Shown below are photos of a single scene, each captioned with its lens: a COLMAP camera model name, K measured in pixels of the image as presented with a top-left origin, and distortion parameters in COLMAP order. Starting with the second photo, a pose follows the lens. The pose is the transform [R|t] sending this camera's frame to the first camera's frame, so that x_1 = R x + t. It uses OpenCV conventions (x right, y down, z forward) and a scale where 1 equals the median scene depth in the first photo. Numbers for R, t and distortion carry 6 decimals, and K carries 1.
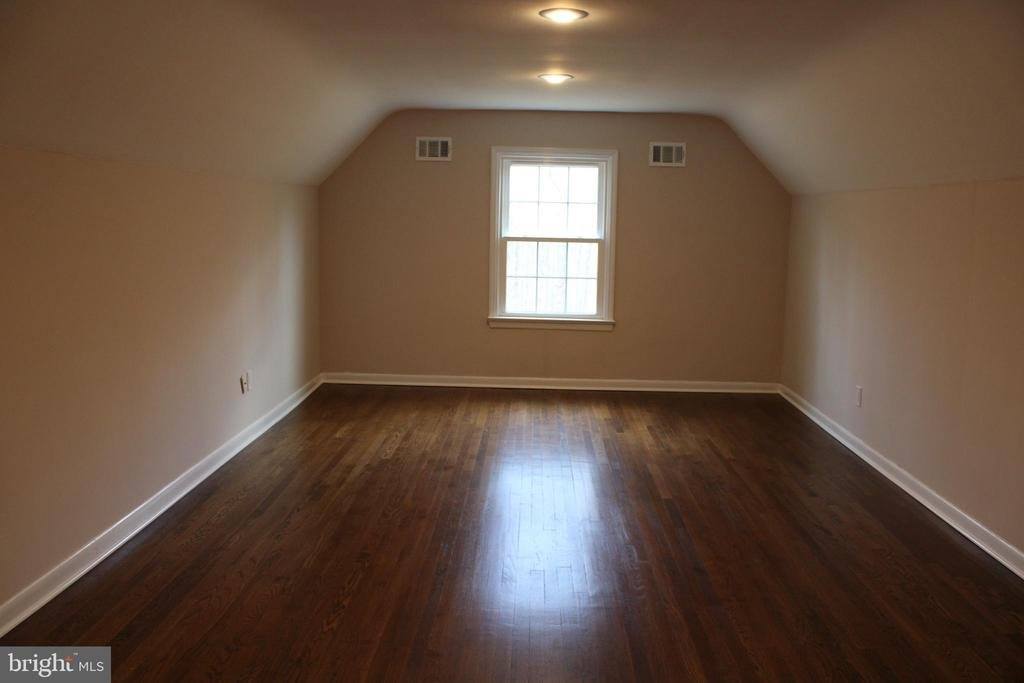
lens RADIAL K [[836.6, 0, 512.0], [0, 836.6, 341.5], [0, 0, 1]] dist [-0.130528, 0.001895]
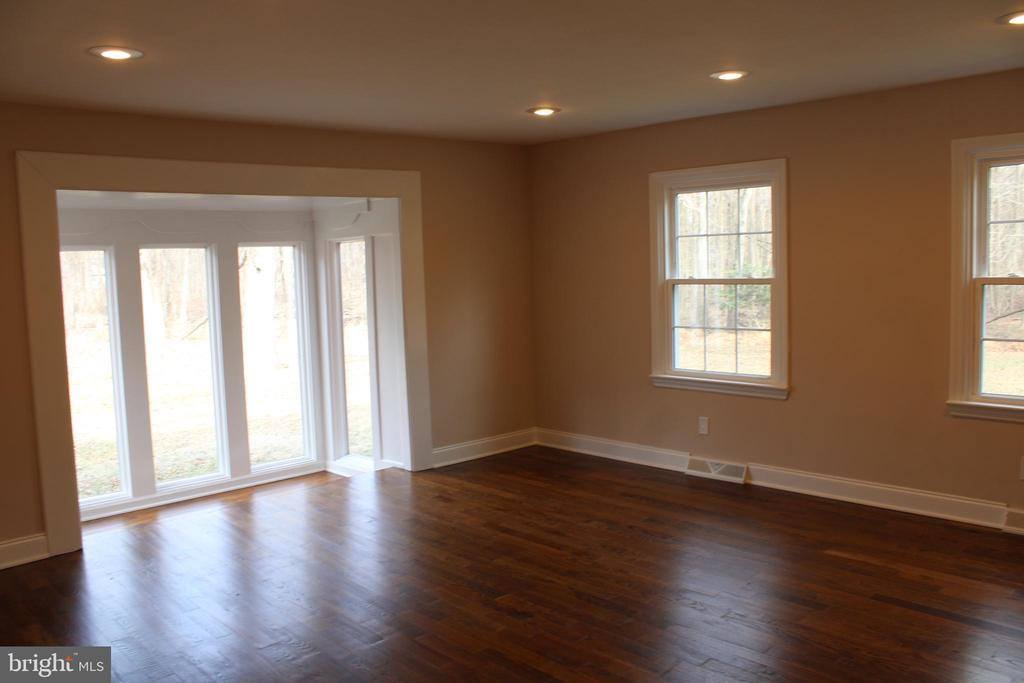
lens RADIAL K [[836.6, 0, 512.0], [0, 836.6, 341.5], [0, 0, 1]] dist [-0.130528, 0.001895]
pose [[0.716815, 0.030838, -0.696582, 0.459378], [-0.065846, 0.997551, -0.023596, -0.032178], [0.694148, 0.062781, 0.717089, 0.292397]]
